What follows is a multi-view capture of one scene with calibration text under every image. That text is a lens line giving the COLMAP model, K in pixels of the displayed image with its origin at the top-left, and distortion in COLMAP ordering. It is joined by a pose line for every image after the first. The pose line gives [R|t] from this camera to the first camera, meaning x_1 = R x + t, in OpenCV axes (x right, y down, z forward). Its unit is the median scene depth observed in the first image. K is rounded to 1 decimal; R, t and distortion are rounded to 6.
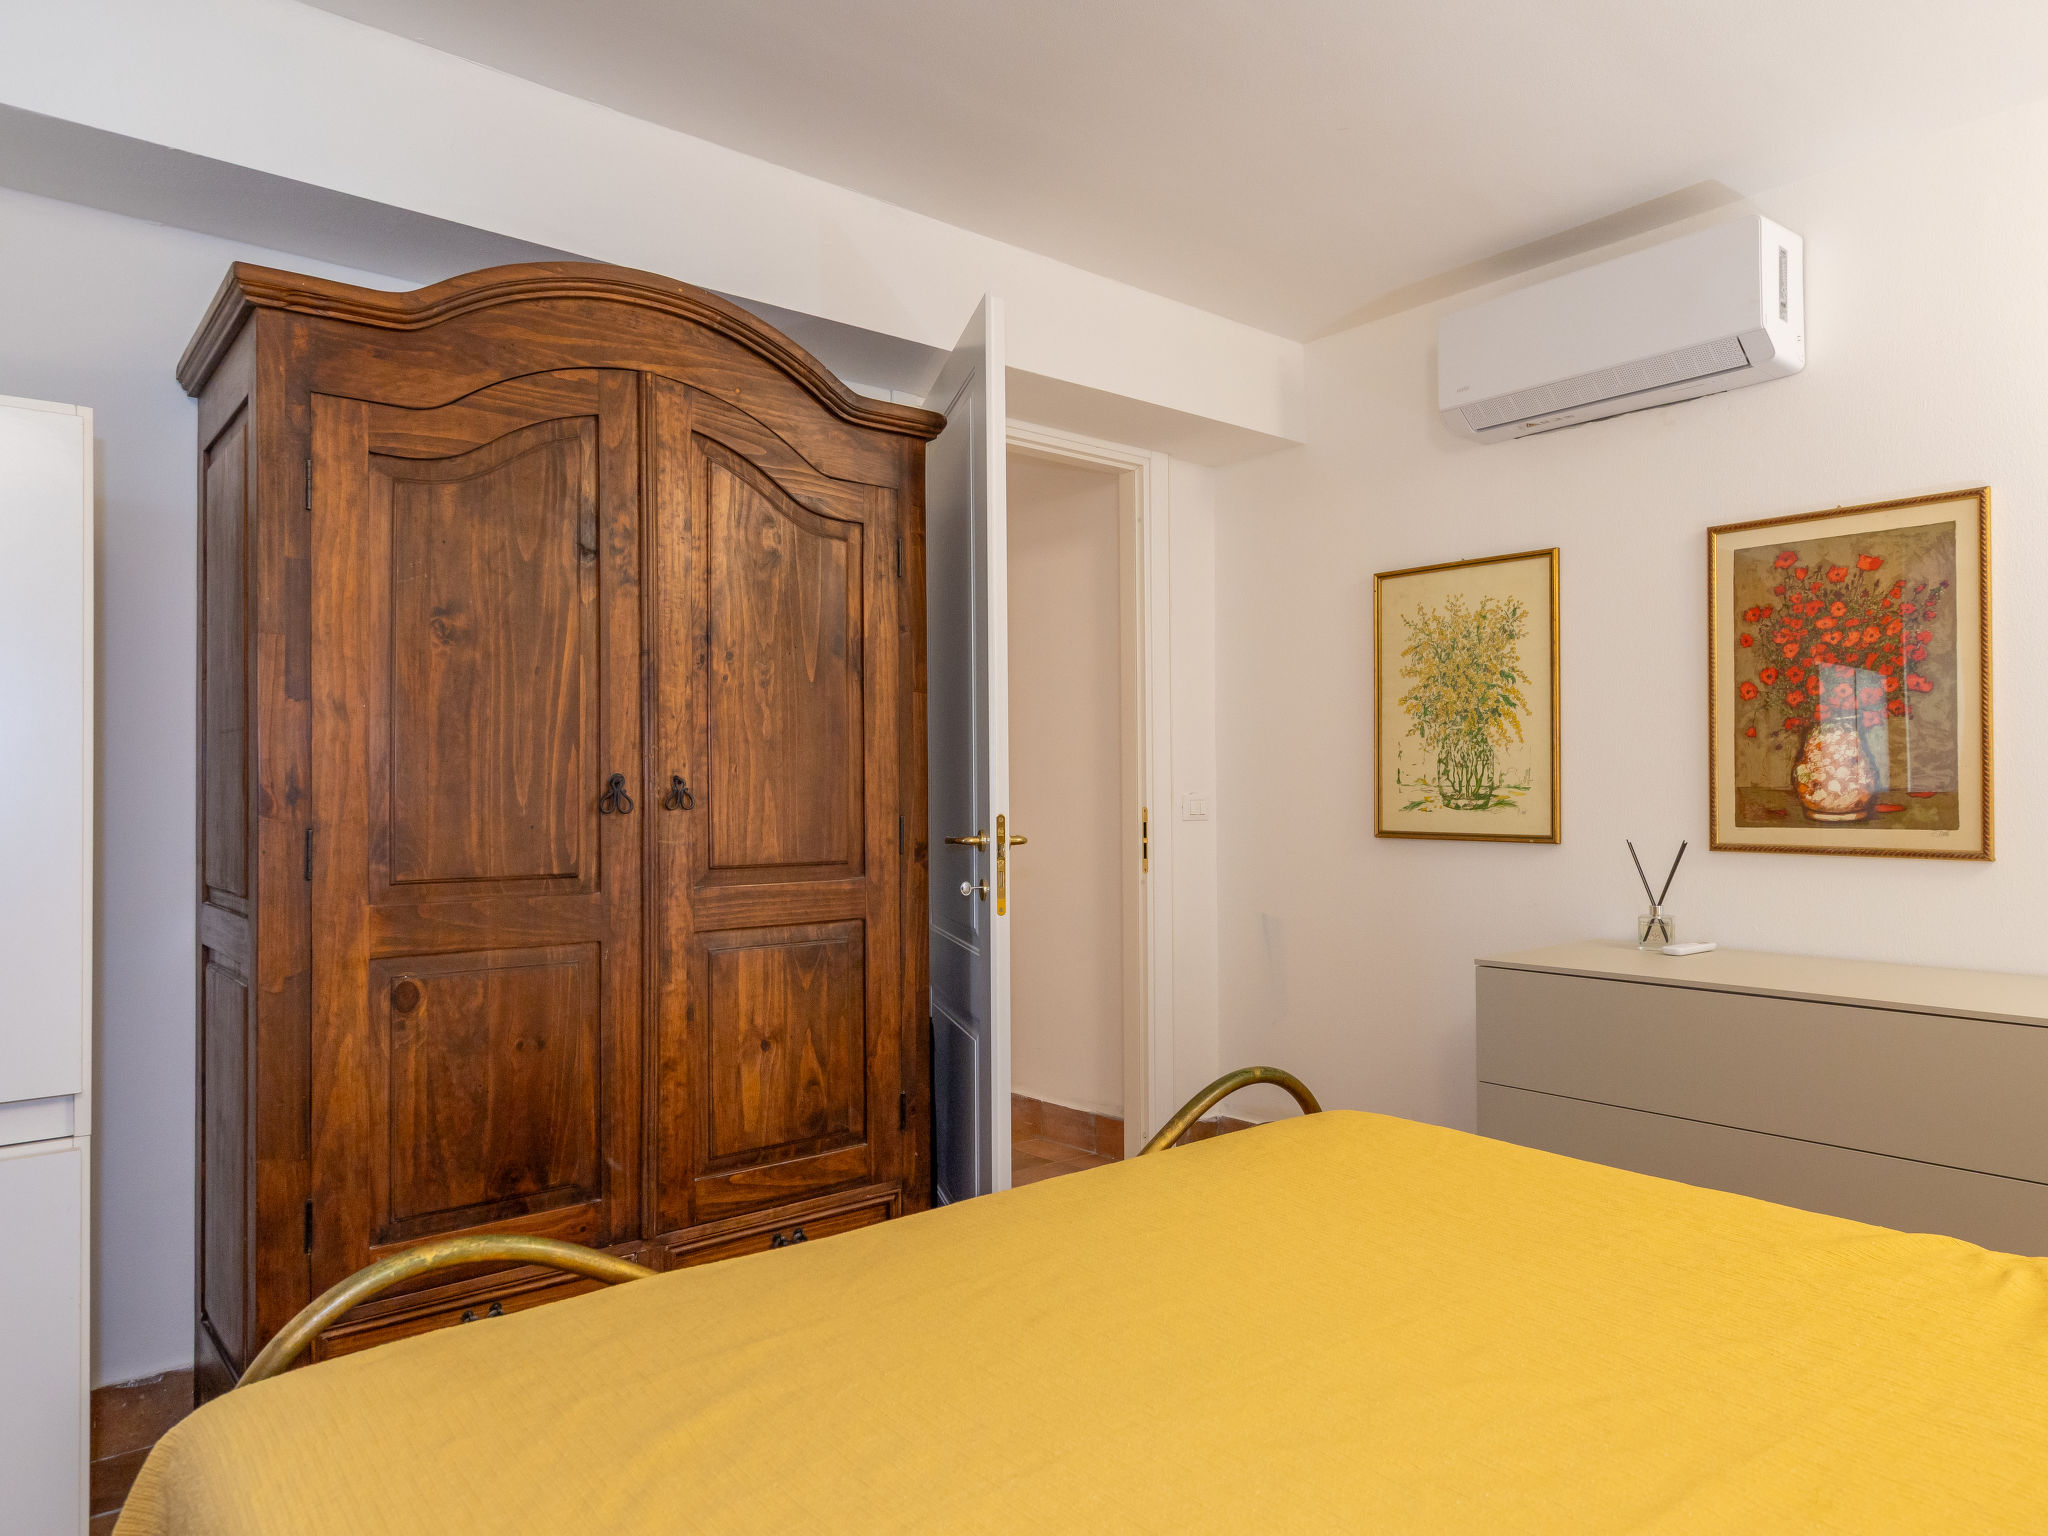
lens RADIAL K [[1306.9, 0, 1021.7], [0, 1306.9, 773.5], [0, 0, 1]] dist [-0.002459, -0.000532]
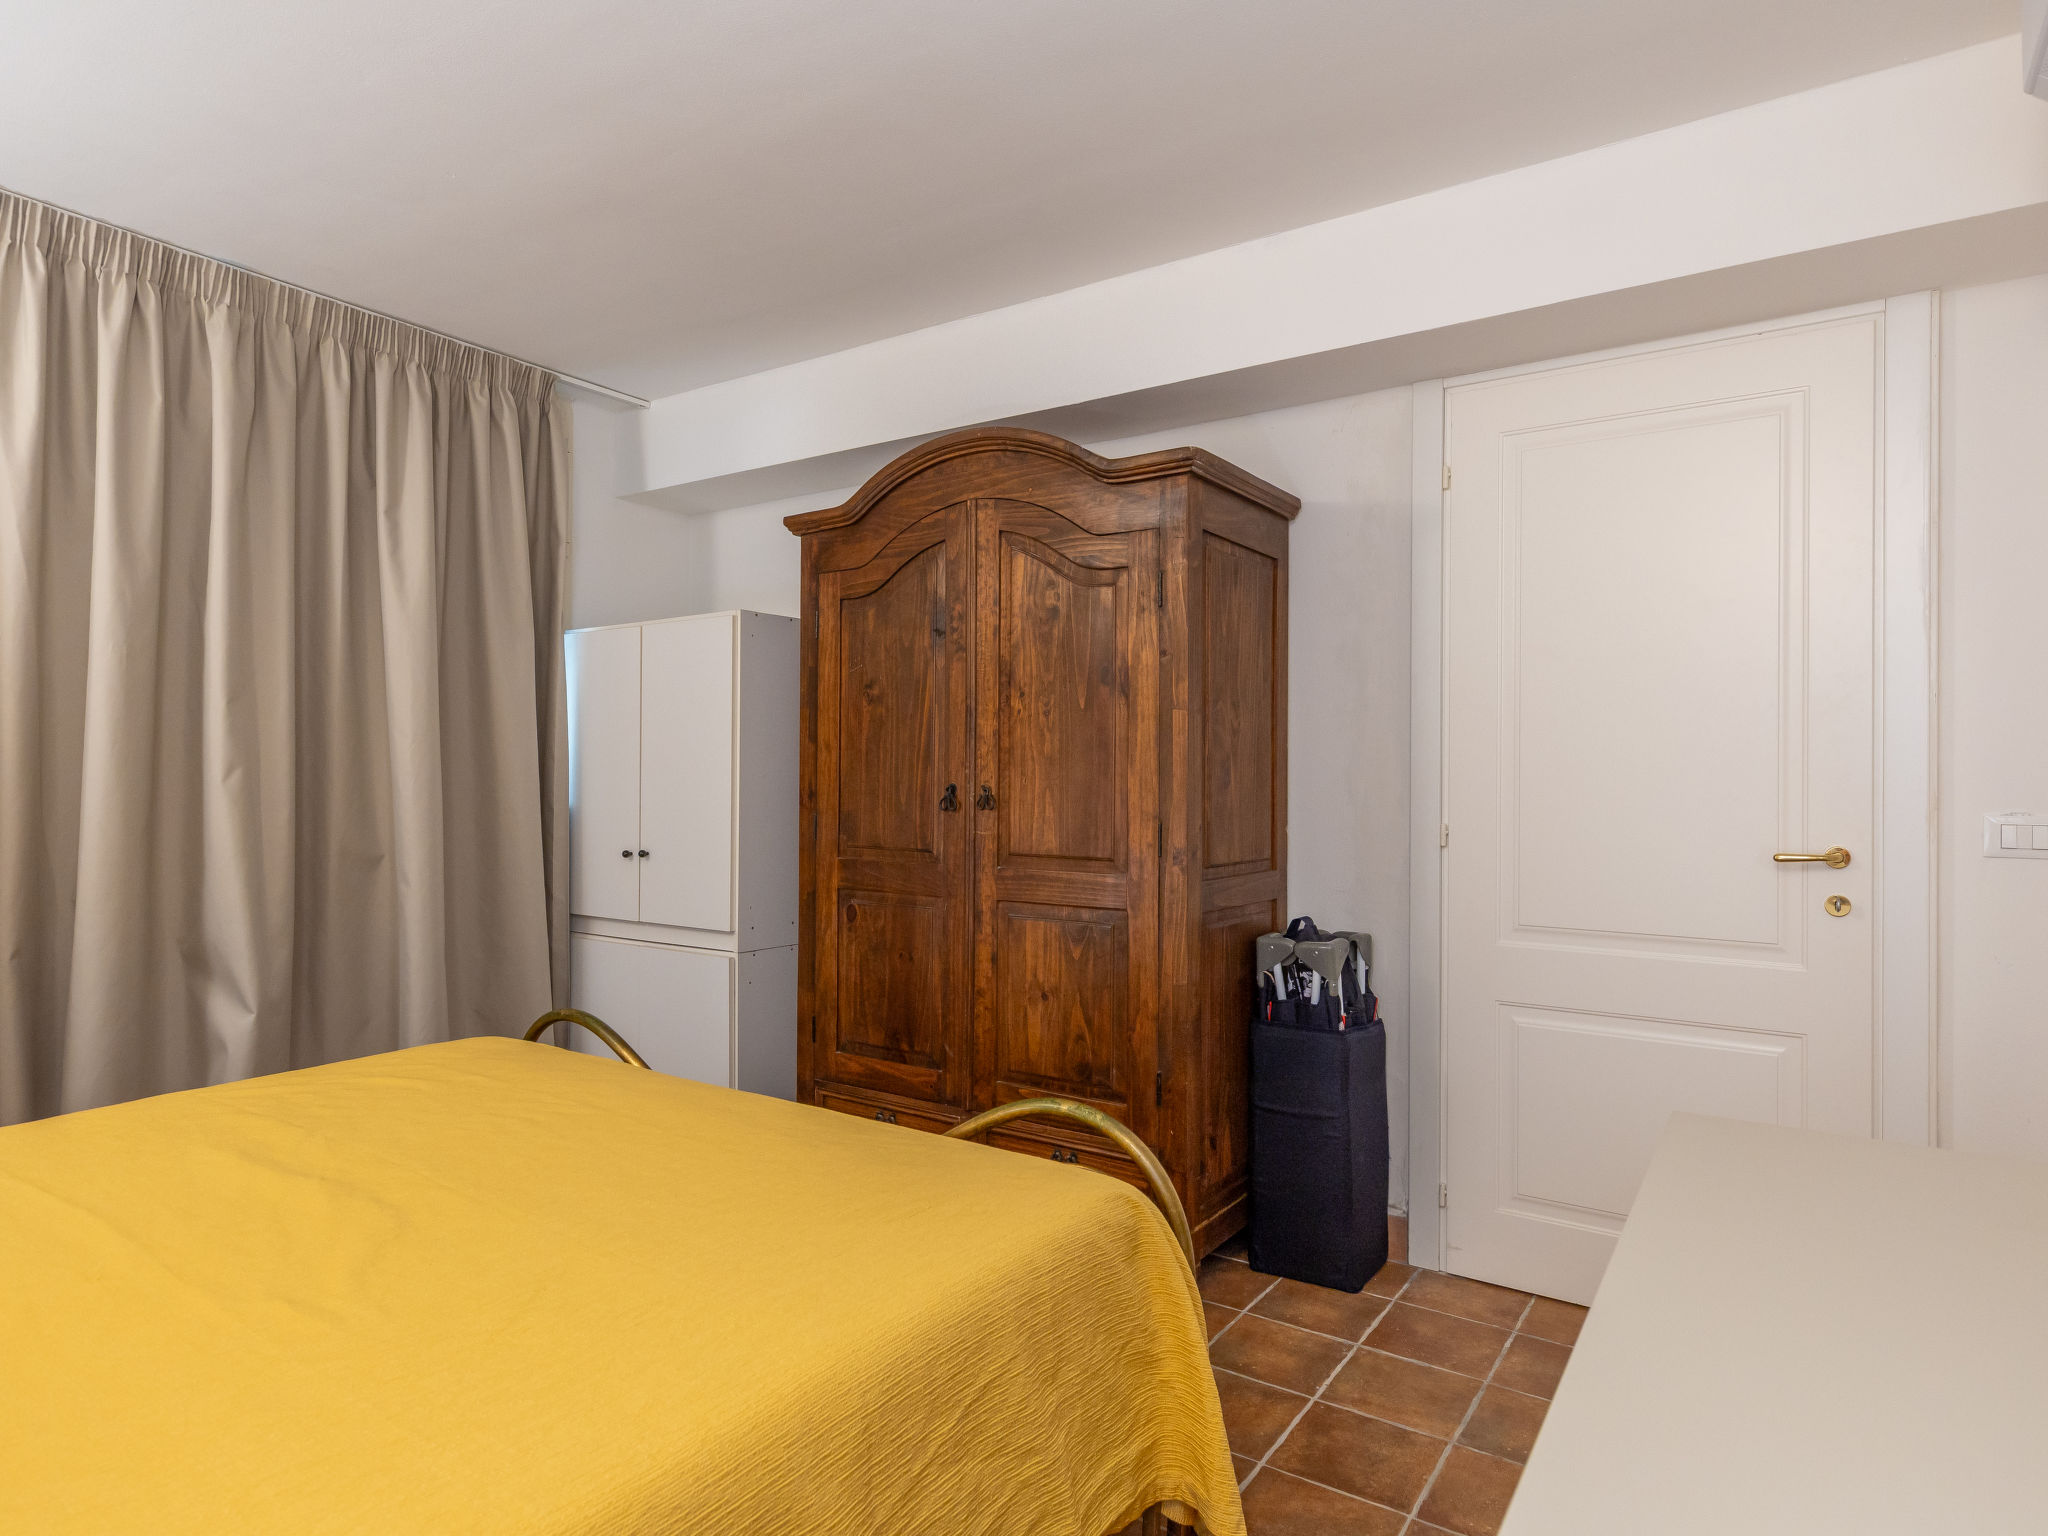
lens RADIAL K [[1172.2, 0, 1024.0], [0, 1172.2, 768.0], [0, 0, 1]] dist [0.001069, 0.000251]
pose [[0.277527, 0.001037, -0.960717, 0.858366], [0.006712, 0.999973, 0.003018, -0.018280], [0.960695, -0.007286, 0.277512, 0.634315]]
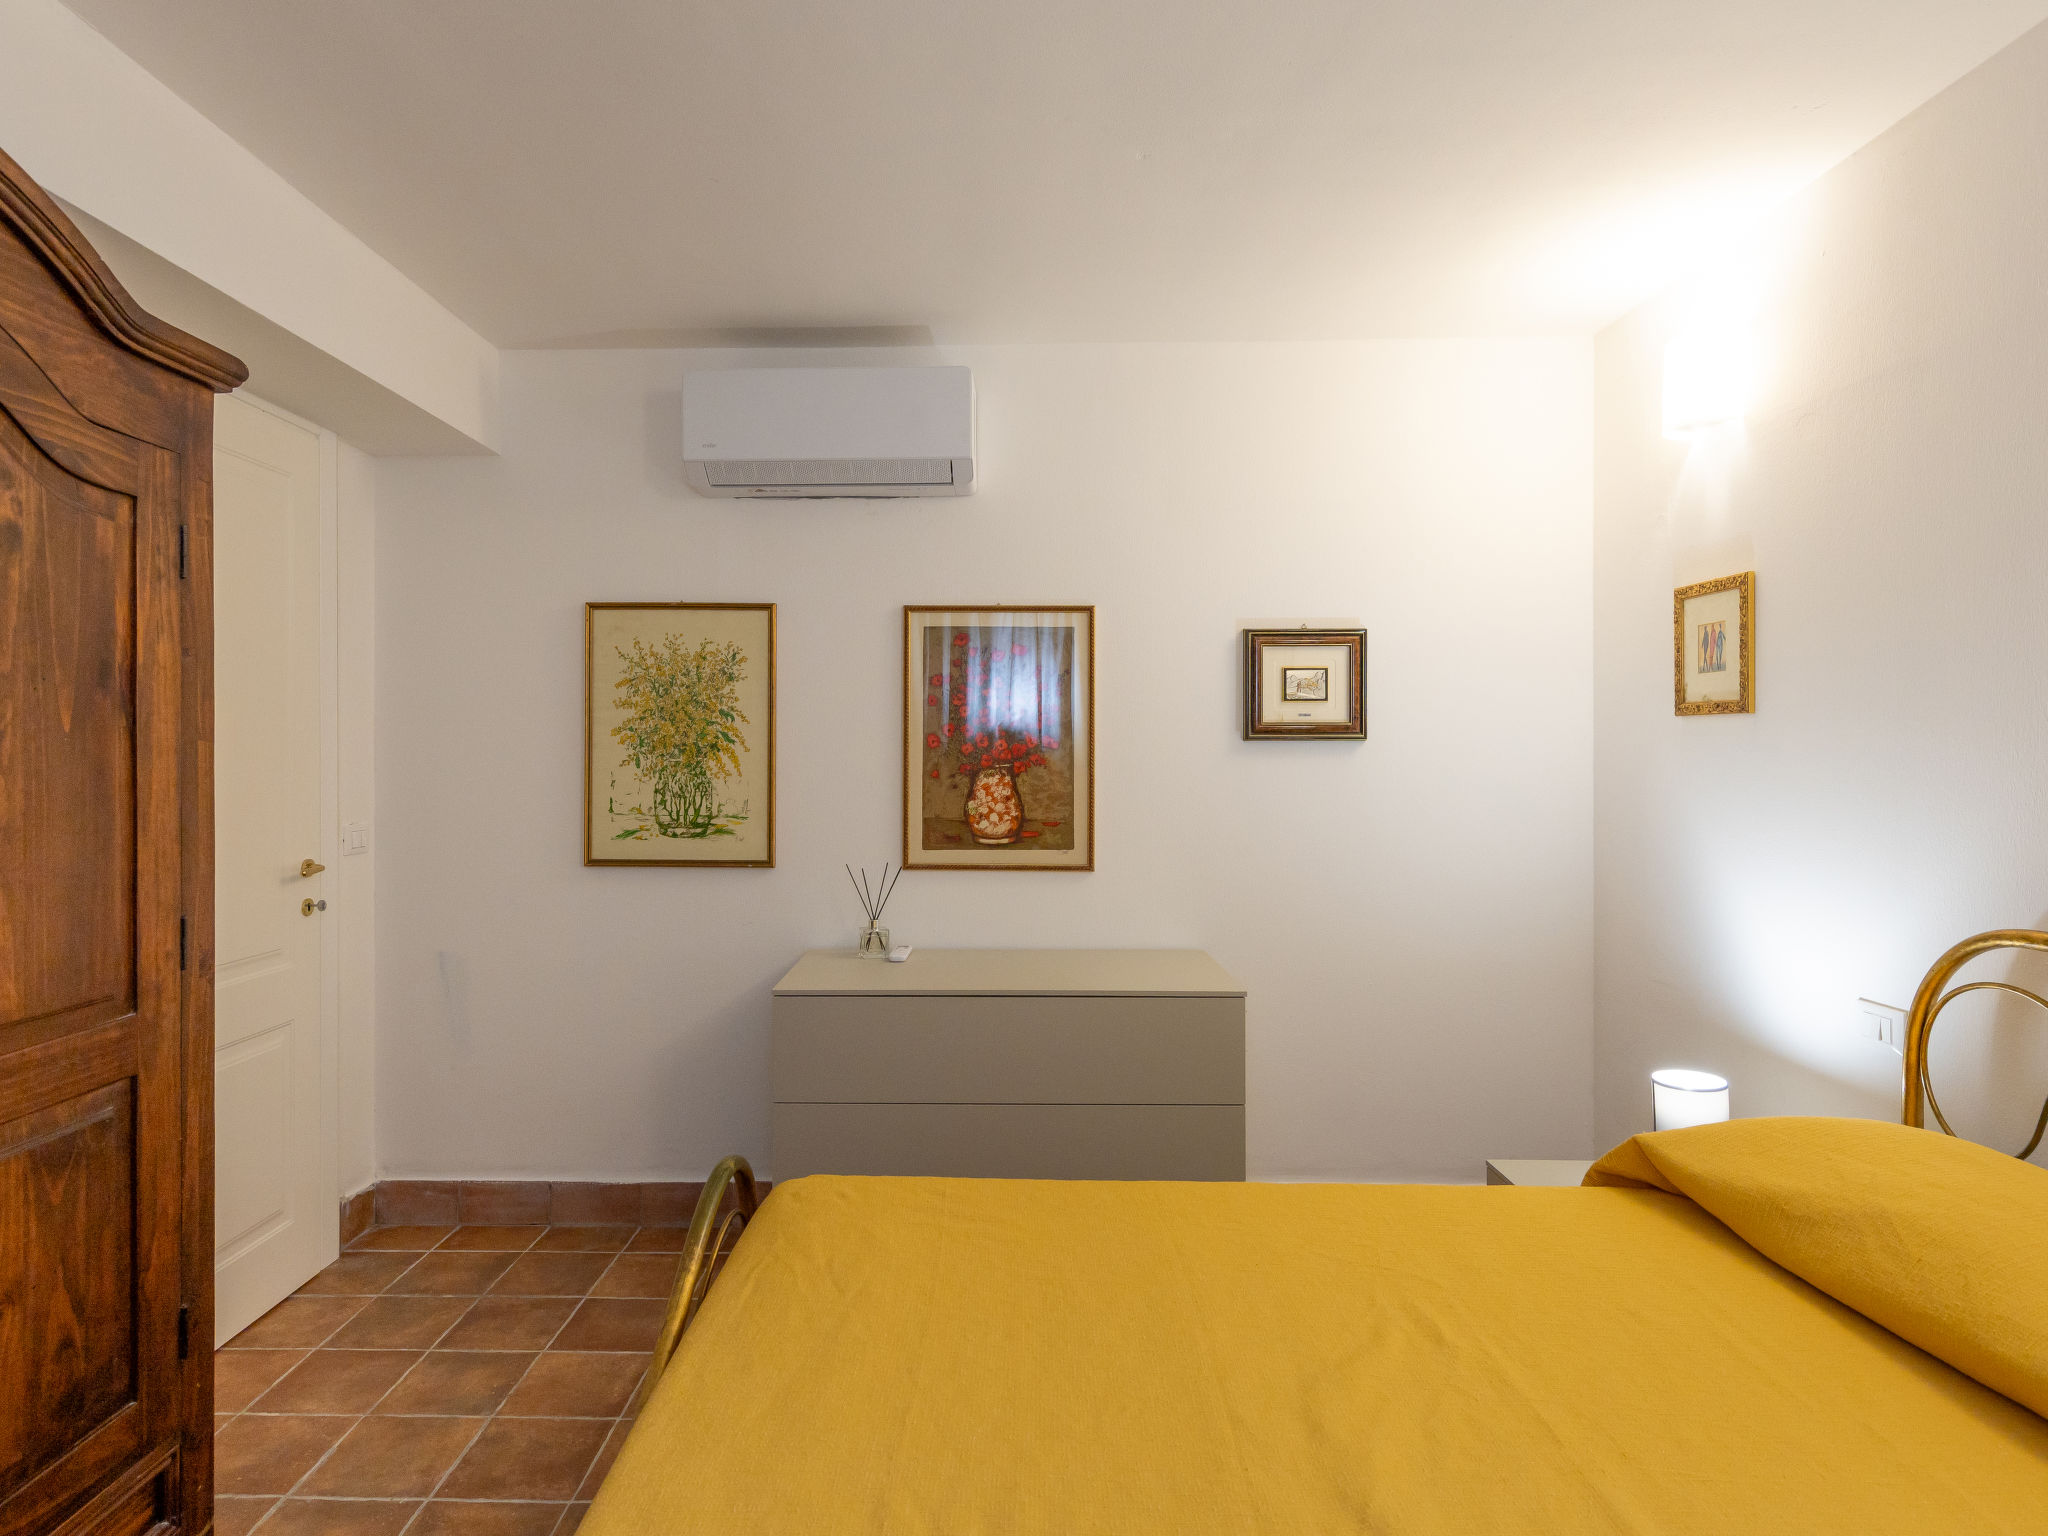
lens RADIAL K [[1165.5, 0, 980.3], [0, 1165.5, 749.0], [0, 0, 1]] dist [0.002332, -0.000037]
pose [[0.657750, 0.007129, 0.753203, -0.294930], [-0.012810, 0.999916, 0.001722, -0.067209], [-0.753128, -0.010782, 0.657786, 0.268161]]
